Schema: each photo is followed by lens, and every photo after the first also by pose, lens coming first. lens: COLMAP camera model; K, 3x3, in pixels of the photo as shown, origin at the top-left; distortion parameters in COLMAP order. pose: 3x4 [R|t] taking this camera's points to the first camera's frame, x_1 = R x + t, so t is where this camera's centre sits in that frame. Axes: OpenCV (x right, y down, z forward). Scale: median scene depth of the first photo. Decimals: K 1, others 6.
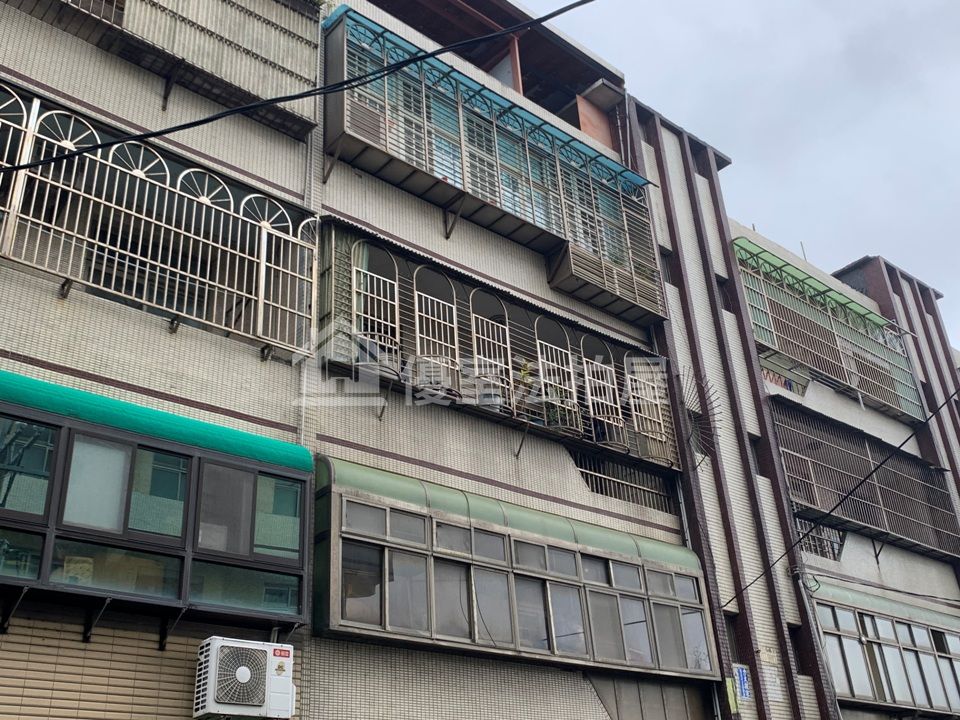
lens RADIAL K [[1011.0, 0, 480.0], [0, 1011.0, 360.0], [0, 0, 1]] dist [0.117746, -0.281912]
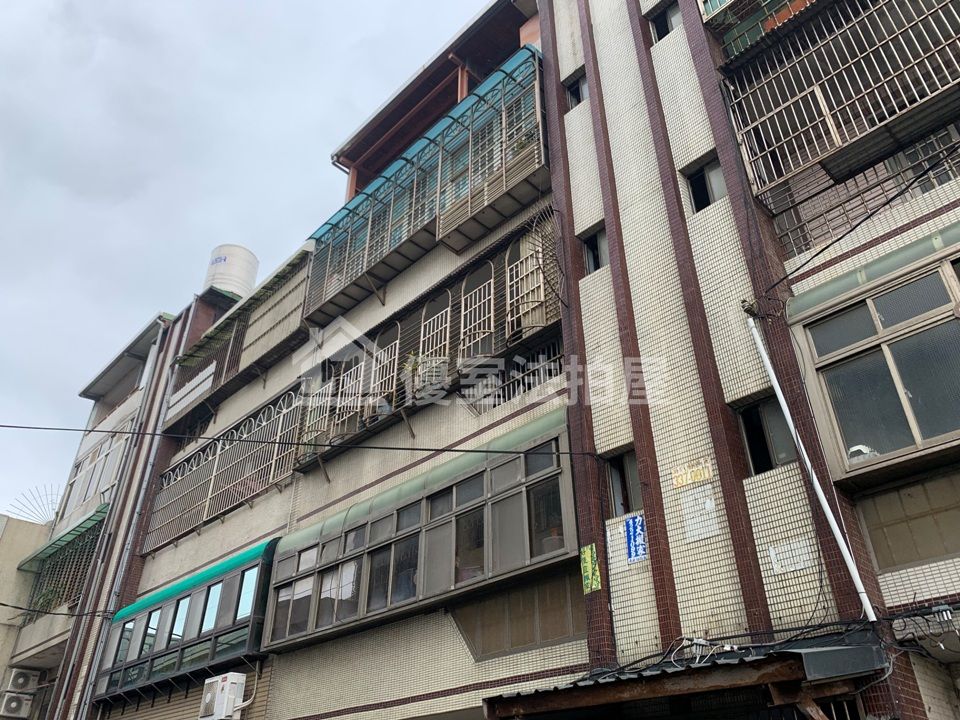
lens RADIAL K [[740.0, 0, 471.9], [0, 740.0, 362.8], [0, 0, 1]] dist [0.107433, -0.229343]
pose [[0.044600, -0.489666, -0.870769, 0.824366], [0.469079, 0.779839, -0.414507, 0.416039], [0.882029, -0.389972, 0.264473, 0.885575]]
